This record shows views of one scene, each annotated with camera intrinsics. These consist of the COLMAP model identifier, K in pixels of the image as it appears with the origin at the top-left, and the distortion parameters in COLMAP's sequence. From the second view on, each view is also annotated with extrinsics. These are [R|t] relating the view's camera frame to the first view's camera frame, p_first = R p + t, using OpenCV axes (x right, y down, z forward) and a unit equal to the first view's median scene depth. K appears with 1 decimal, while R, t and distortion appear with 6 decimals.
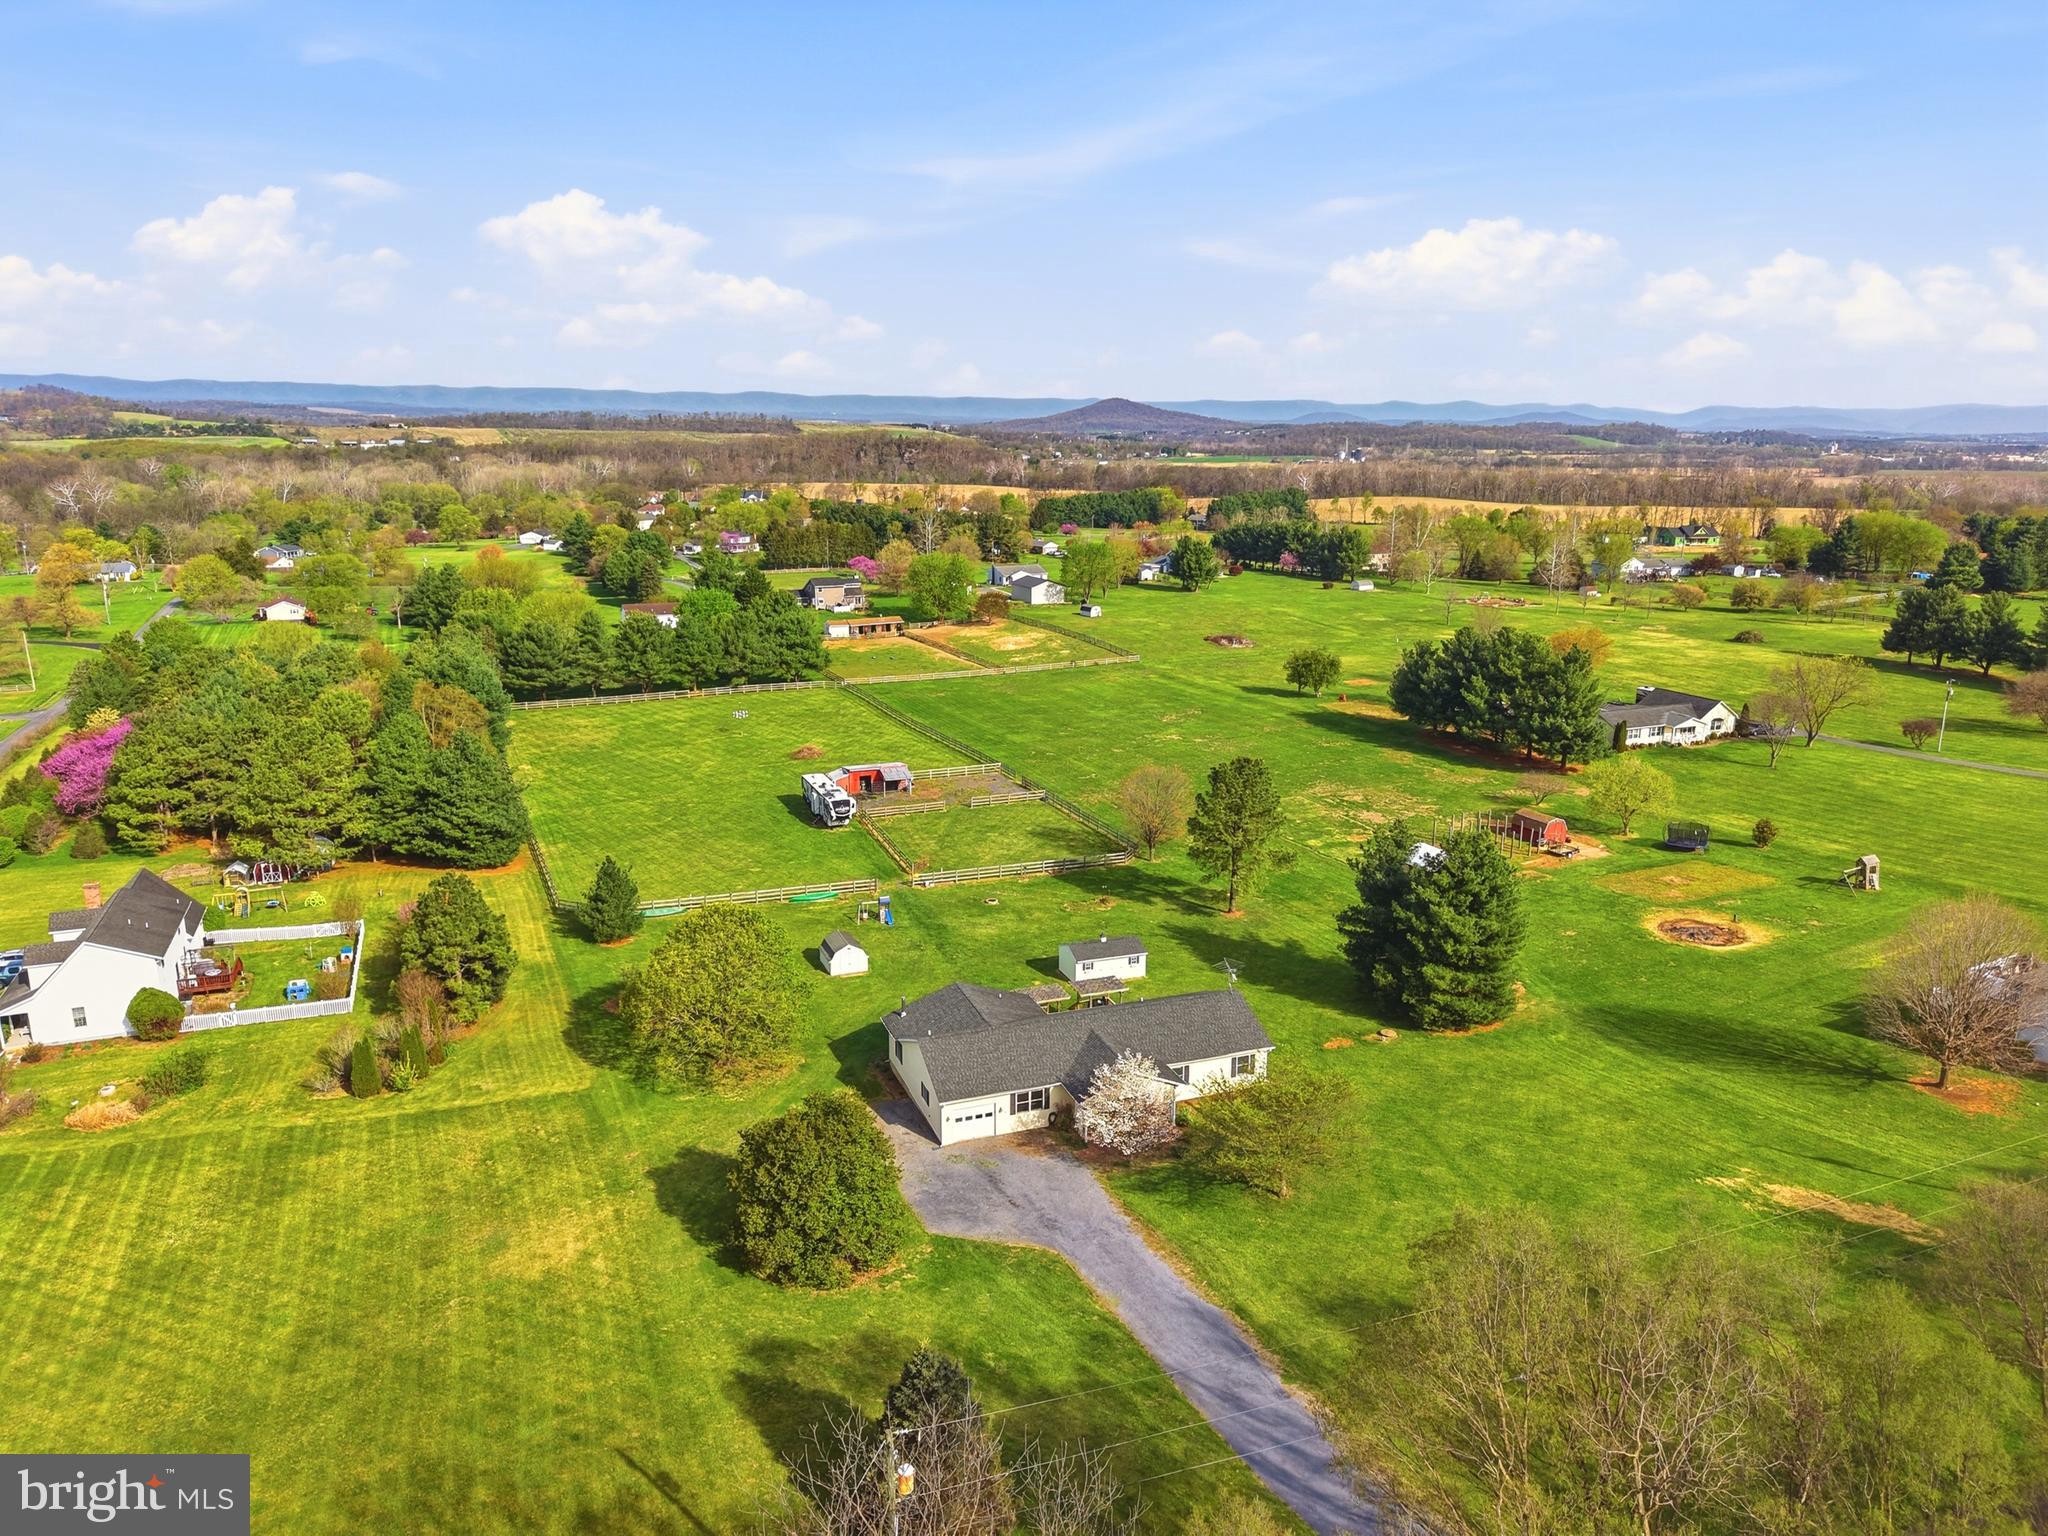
lens RADIAL K [[1365.3, 0, 1029.7], [0, 1365.3, 769.7], [0, 0, 1]] dist [0.028948, -0.034830]
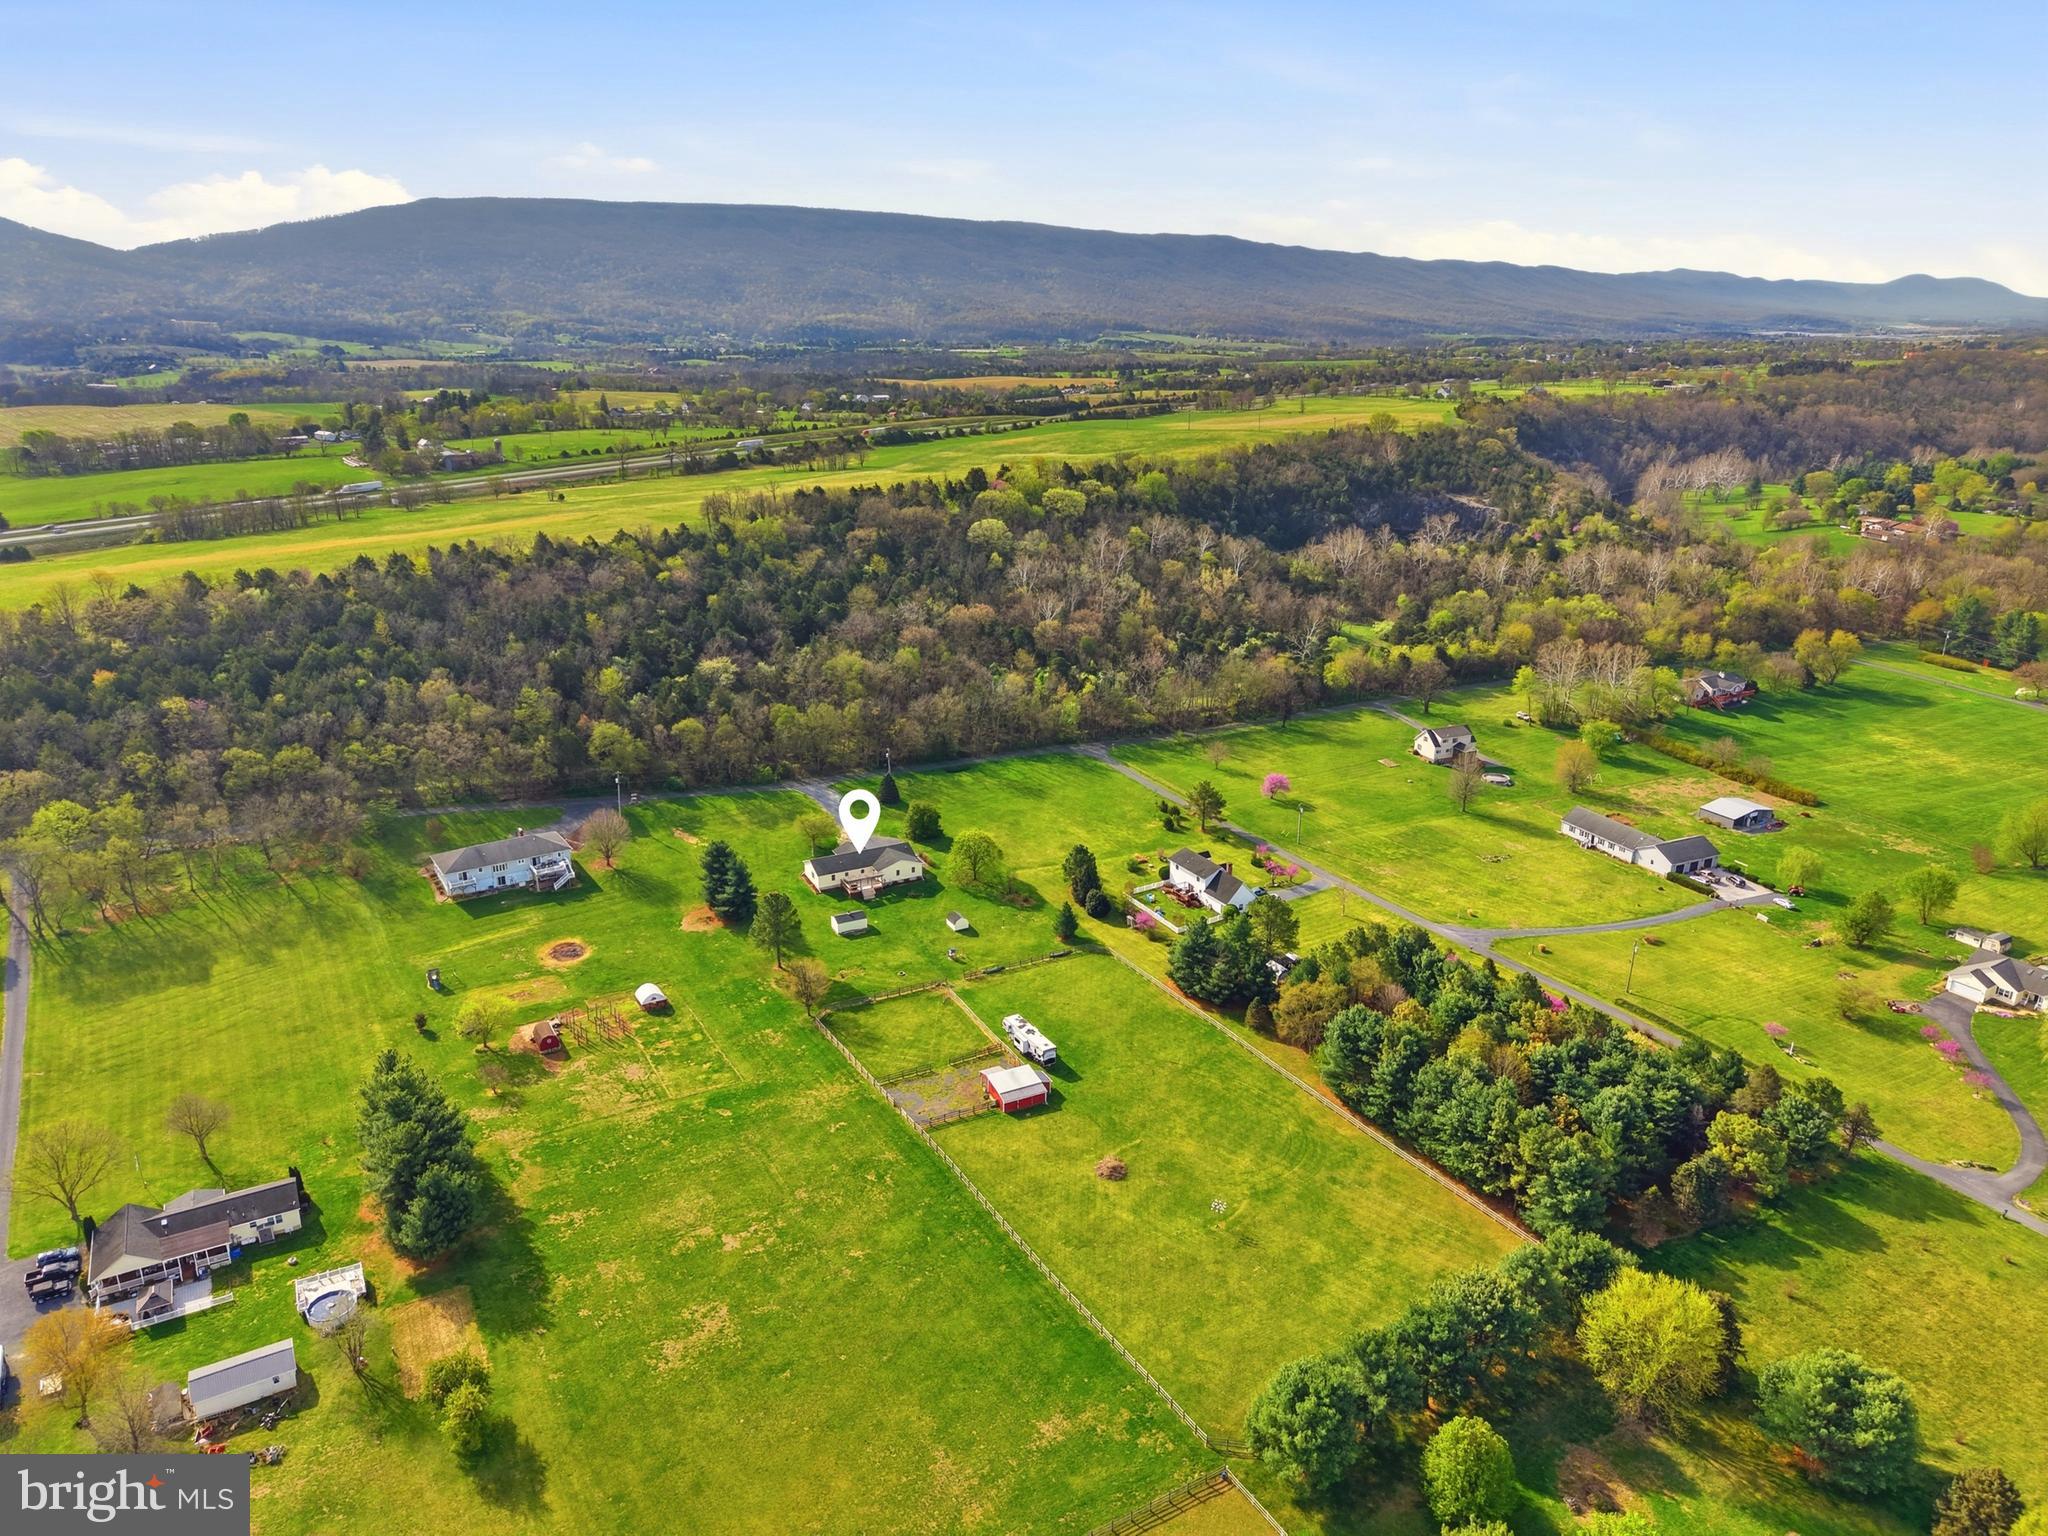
lens RADIAL K [[1365.3, 0, 1032.1], [0, 1365.3, 757.8], [0, 0, 1]] dist [0.028948, -0.034830]
pose [[-0.991349, 0.023816, -0.129076, 0.027761], [-0.048153, 0.848839, 0.526453, -1.065334], [0.122102, 0.528114, -0.840349, 2.223687]]
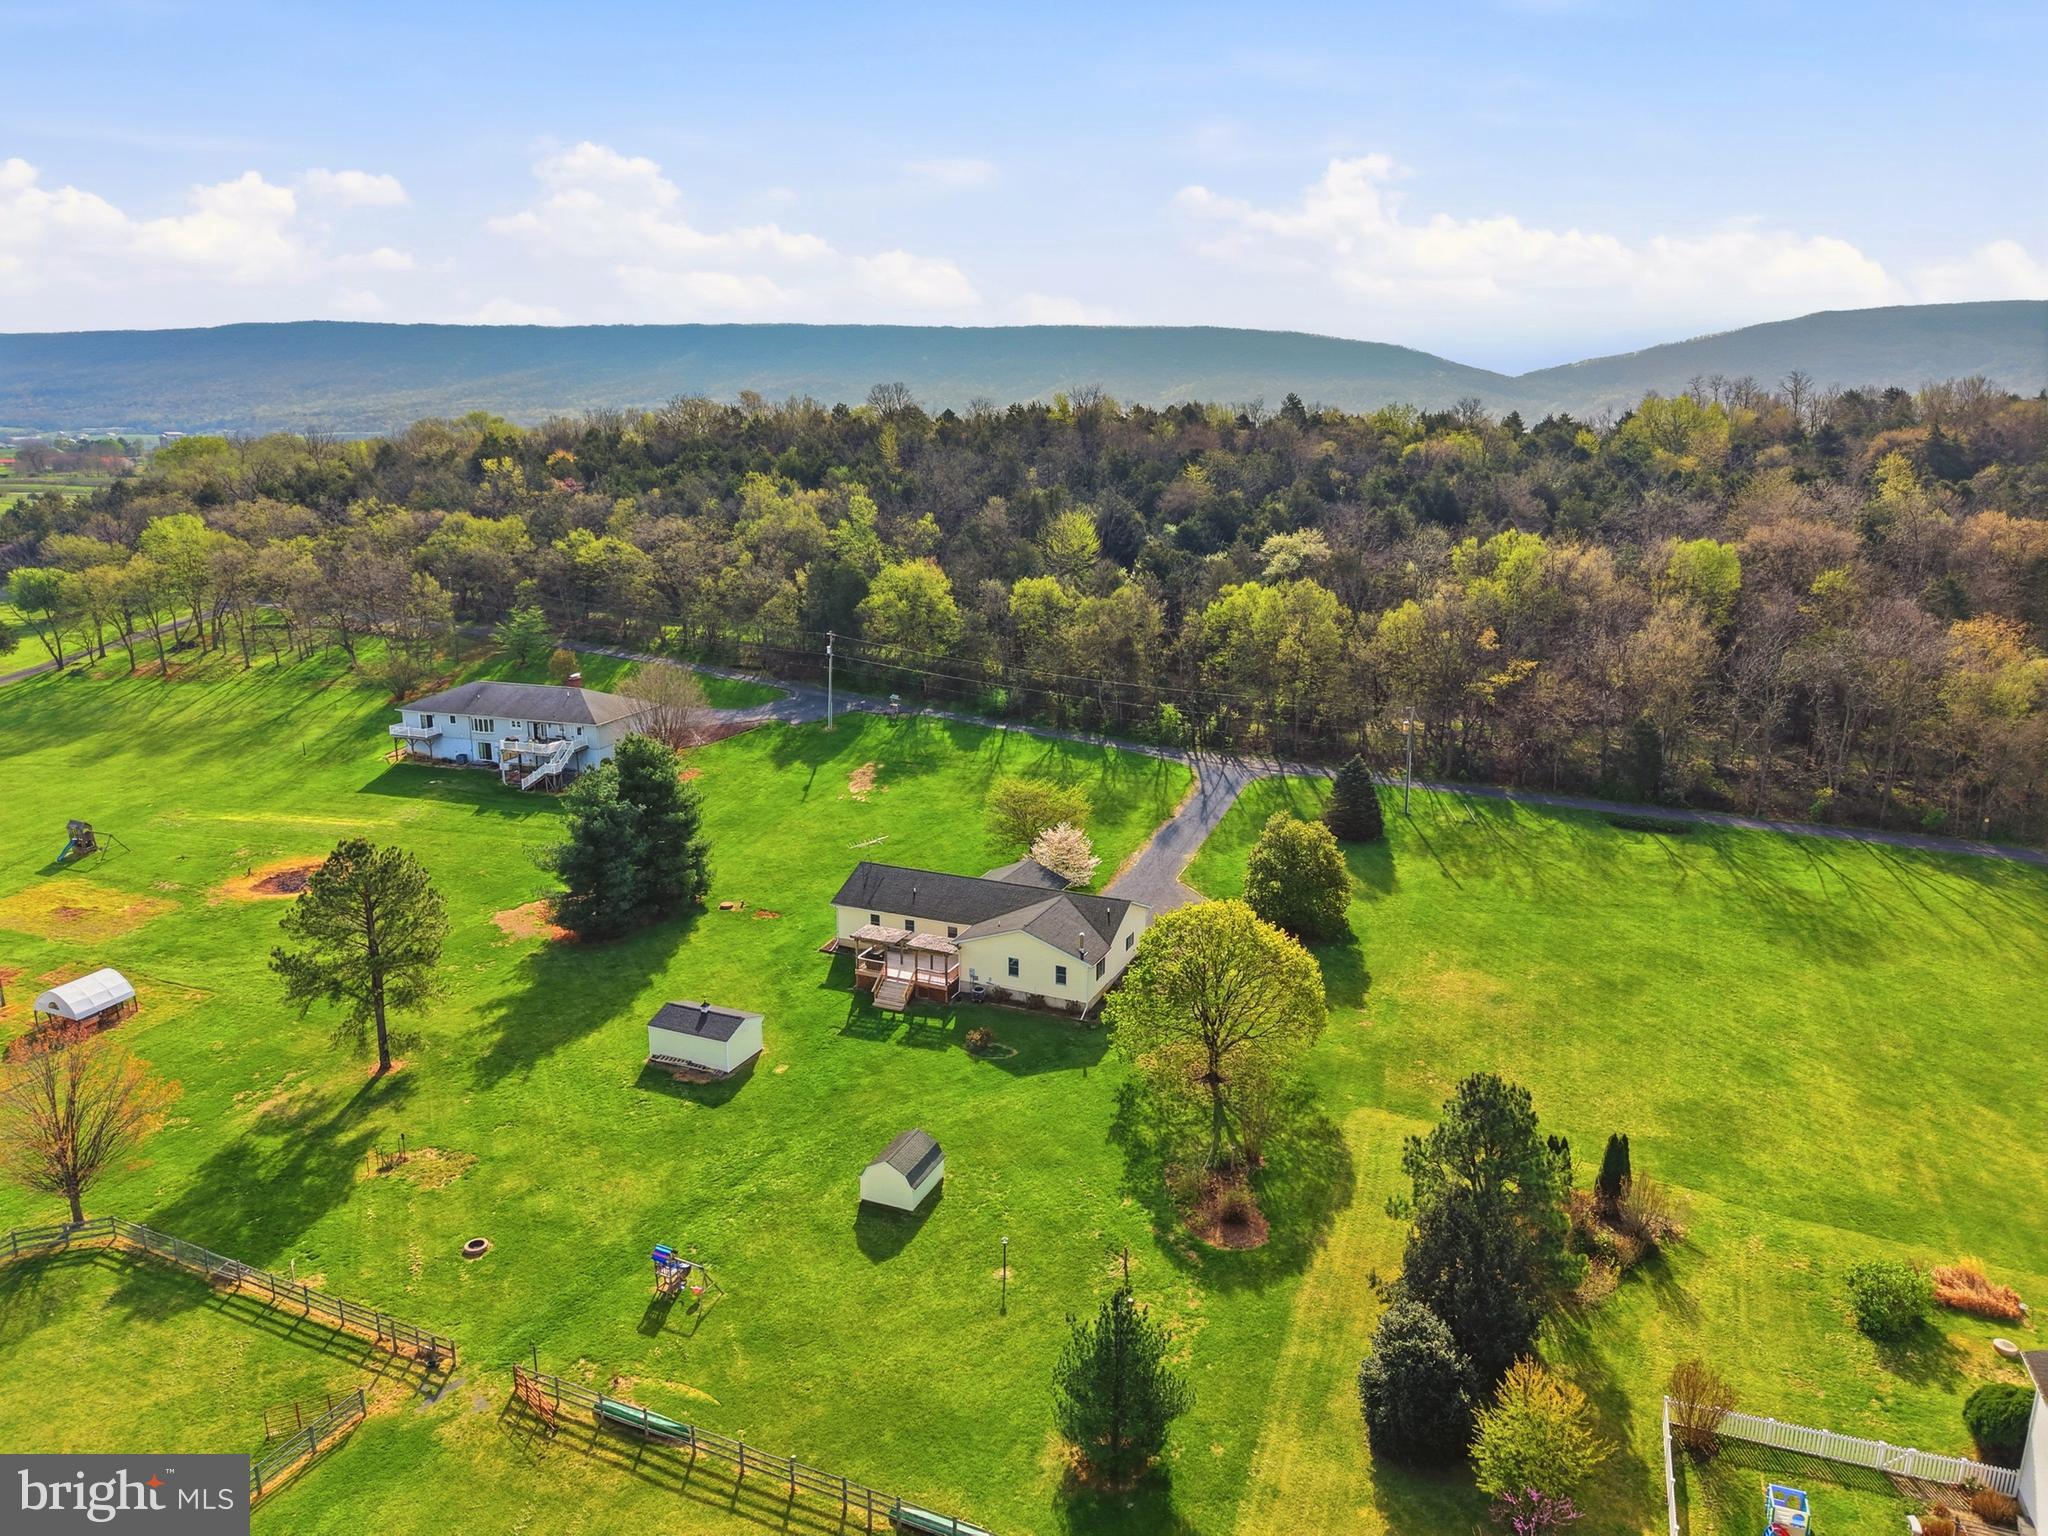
lens RADIAL K [[1365.3, 0, 1024.6], [0, 1365.3, 784.5], [0, 0, 1]] dist [0.028948, -0.034830]
pose [[-0.711016, -0.183175, 0.678898, -0.447565], [0.158146, 0.899084, 0.408212, -0.217380], [-0.685161, 0.397610, -0.610295, 0.988486]]
